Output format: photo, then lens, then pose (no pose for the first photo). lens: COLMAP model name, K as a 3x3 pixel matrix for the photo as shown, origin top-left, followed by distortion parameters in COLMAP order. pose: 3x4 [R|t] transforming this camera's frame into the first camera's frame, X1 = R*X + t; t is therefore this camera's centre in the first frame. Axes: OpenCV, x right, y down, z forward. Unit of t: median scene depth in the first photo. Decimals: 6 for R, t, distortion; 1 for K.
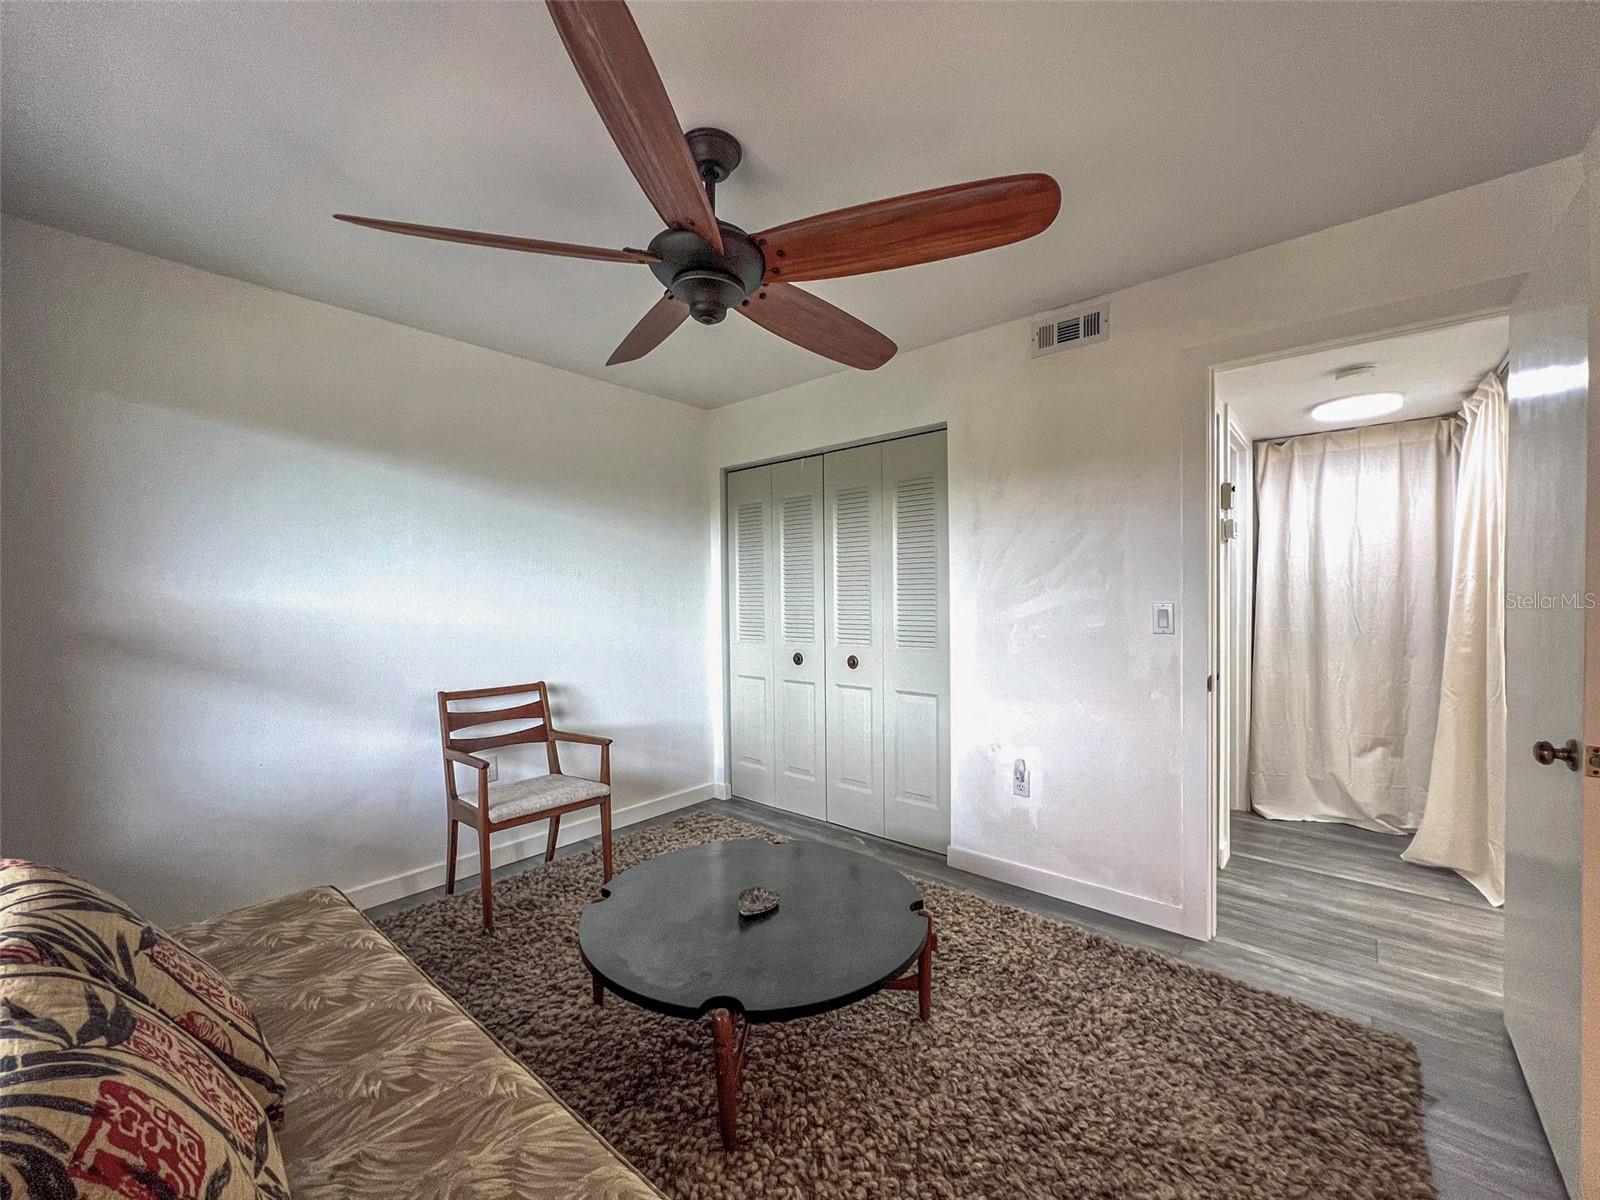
lens RADIAL K [[632.7, 0, 798.1], [0, 632.7, 604.0], [0, 0, 1]] dist [-0.001529, -0.000119]
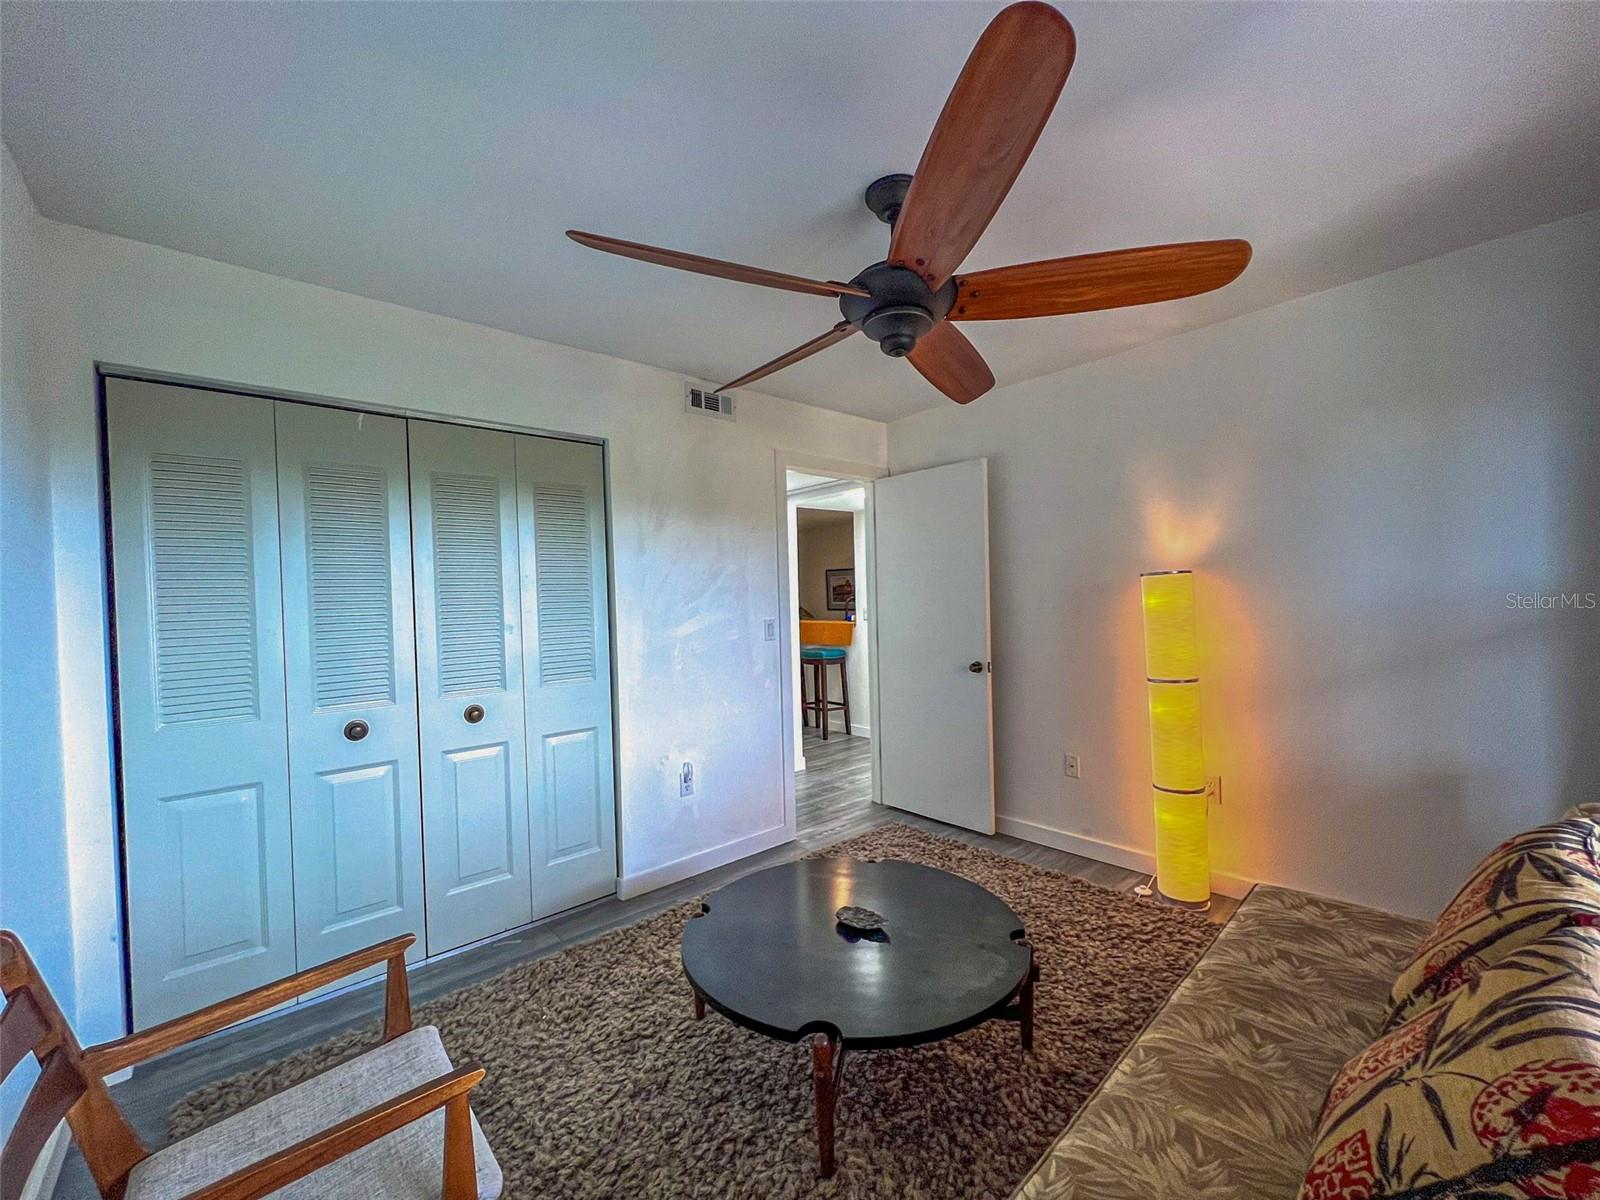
lens RADIAL K [[632.7, 0, 800.8], [0, 632.7, 603.5], [0, 0, 1]] dist [-0.001529, -0.000119]
pose [[0.144701, -0.003147, 0.989470, -0.719434], [0.039613, 0.999212, -0.002615, -0.025730], [-0.988682, 0.039574, 0.144711, 0.614994]]
